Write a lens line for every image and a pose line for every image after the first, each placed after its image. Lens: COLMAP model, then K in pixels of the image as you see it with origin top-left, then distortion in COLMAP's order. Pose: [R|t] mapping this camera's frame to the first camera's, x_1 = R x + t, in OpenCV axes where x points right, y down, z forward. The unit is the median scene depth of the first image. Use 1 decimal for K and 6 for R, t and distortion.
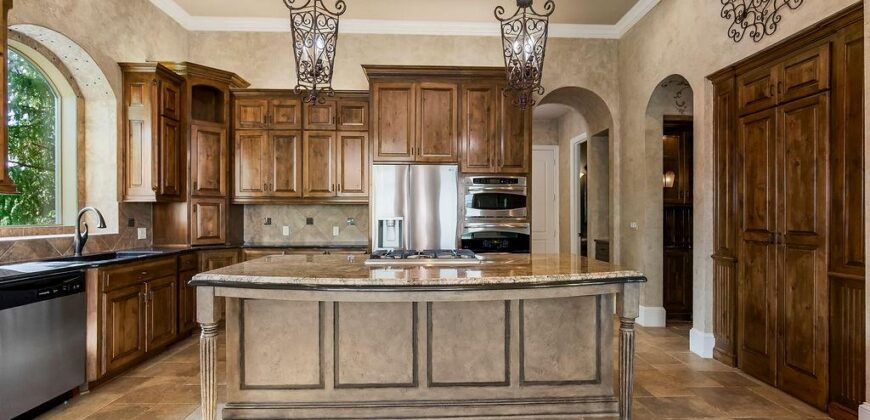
lens RADIAL K [[406.8, 0, 441.9], [0, 406.8, 215.5], [0, 0, 1]] dist [-0.008962, 0.003229]
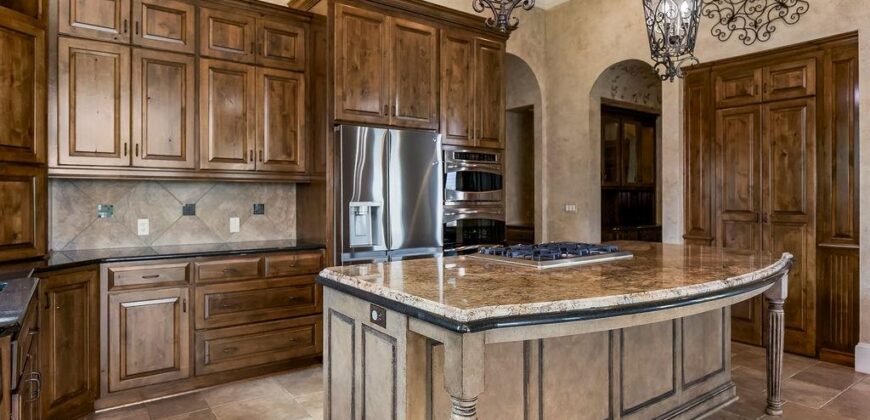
lens RADIAL K [[493.7, 0, 433.5], [0, 493.7, 198.2], [0, 0, 1]] dist [0.002984, -0.004431]
pose [[0.832577, -0.003970, 0.553895, -0.560014], [0.003321, 0.999992, 0.002176, -0.004462], [-0.553899, 0.000028, 0.832584, 0.260182]]
